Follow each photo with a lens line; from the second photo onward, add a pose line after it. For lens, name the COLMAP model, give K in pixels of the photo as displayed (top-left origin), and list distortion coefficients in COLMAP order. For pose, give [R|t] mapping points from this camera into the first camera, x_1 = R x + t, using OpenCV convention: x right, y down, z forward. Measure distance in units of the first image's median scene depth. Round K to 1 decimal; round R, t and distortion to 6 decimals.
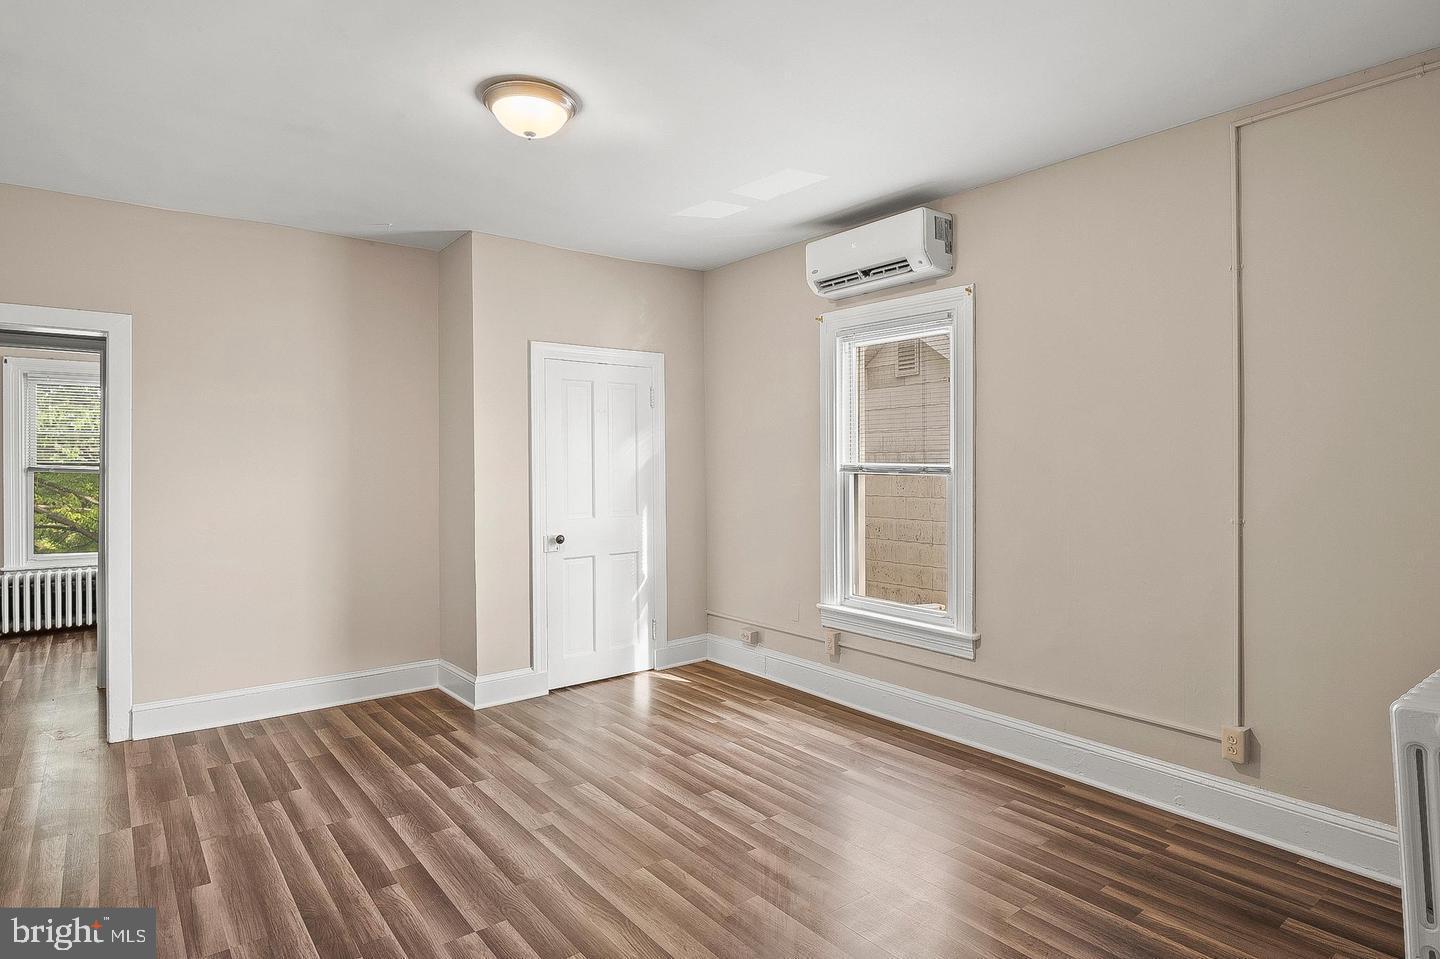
lens RADIAL K [[789.6, 0, 716.2], [0, 789.6, 454.1], [0, 0, 1]] dist [0.002464, -0.010729]
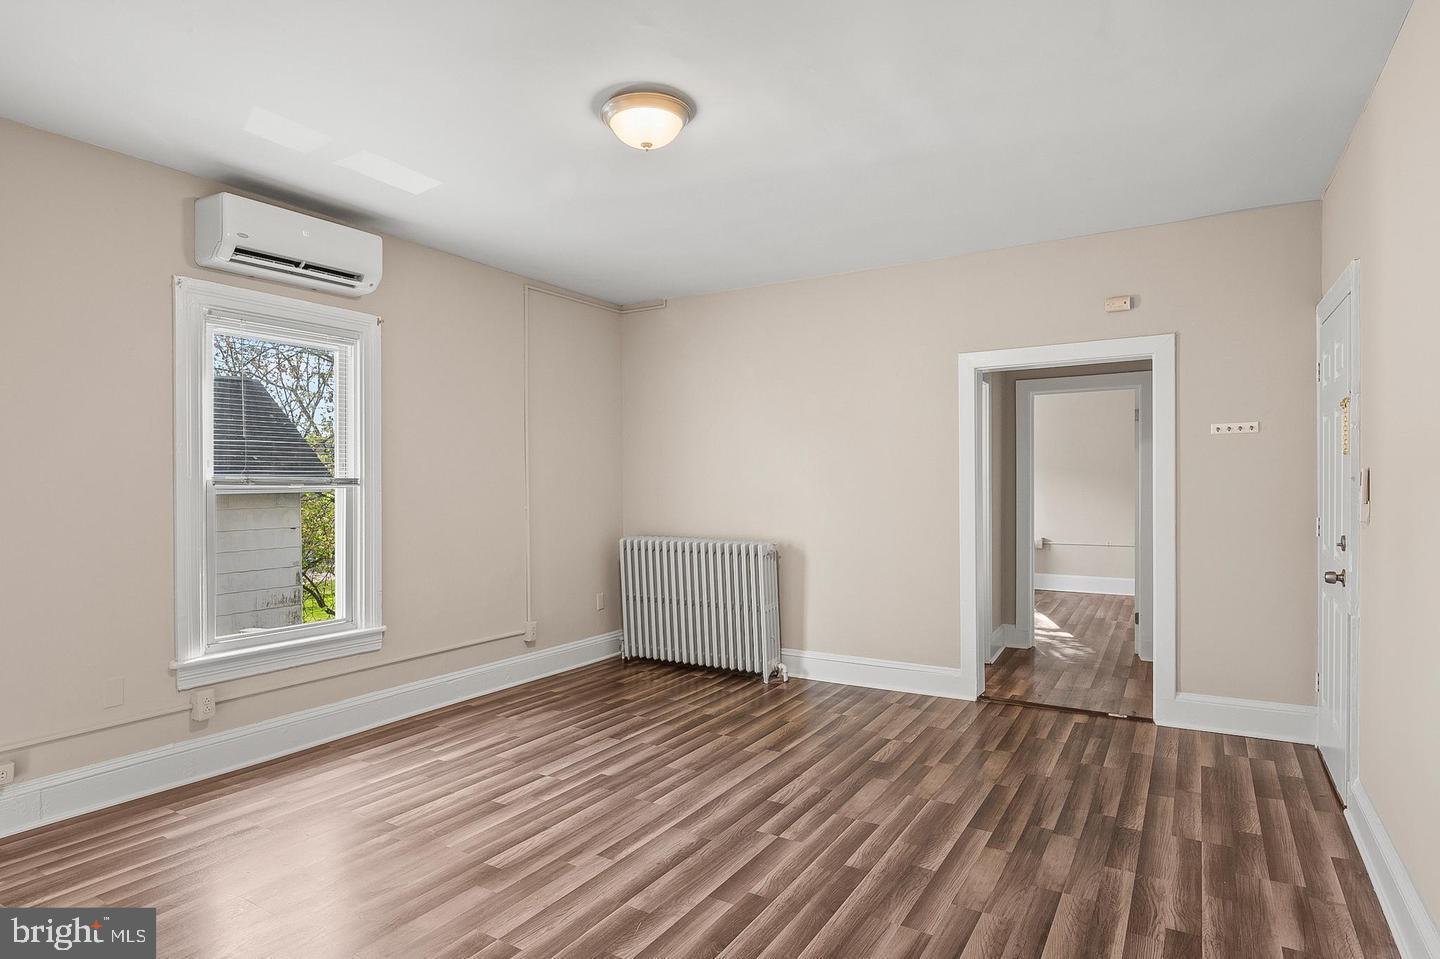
lens RADIAL K [[778.1, 0, 720.0], [0, 778.1, 479.5], [0, 0, 1]] dist [-0.001492, -0.011740]
pose [[-0.350259, 0.001027, 0.936652, -1.051649], [-0.006536, 0.999972, -0.003540, 0.021499], [-0.936630, -0.007362, -0.350243, 1.108656]]
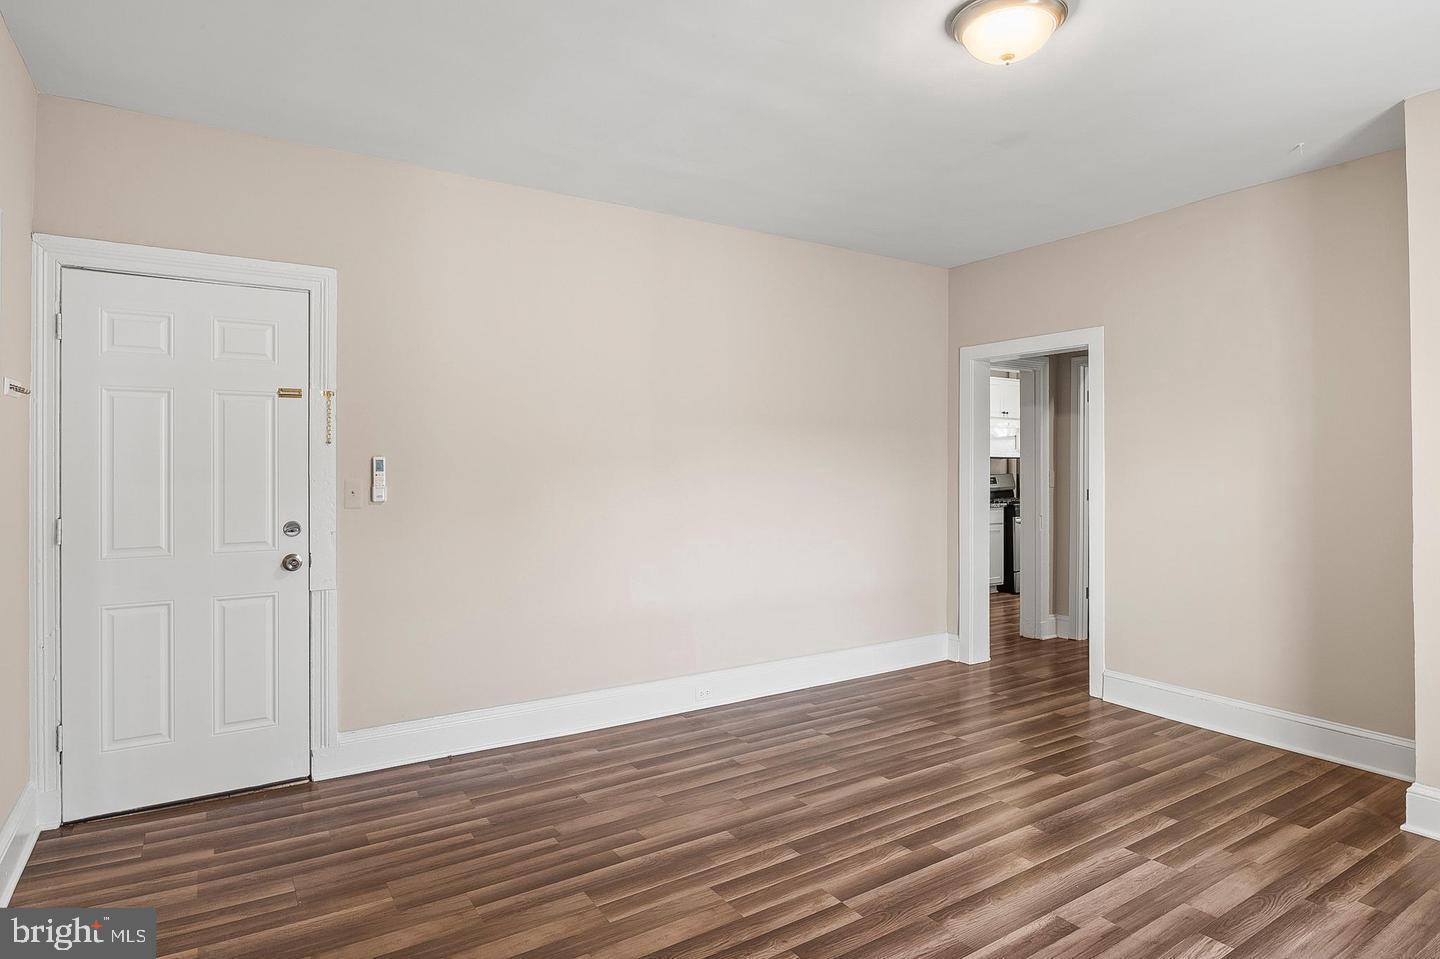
lens RADIAL K [[789.6, 0, 716.2], [0, 789.6, 454.1], [0, 0, 1]] dist [0.002464, -0.010729]
pose [[-0.101736, -0.007812, -0.994781, 0.546051], [0.014147, 0.999857, -0.009299, 0.014224], [0.994711, -0.015019, -0.101611, 0.685297]]
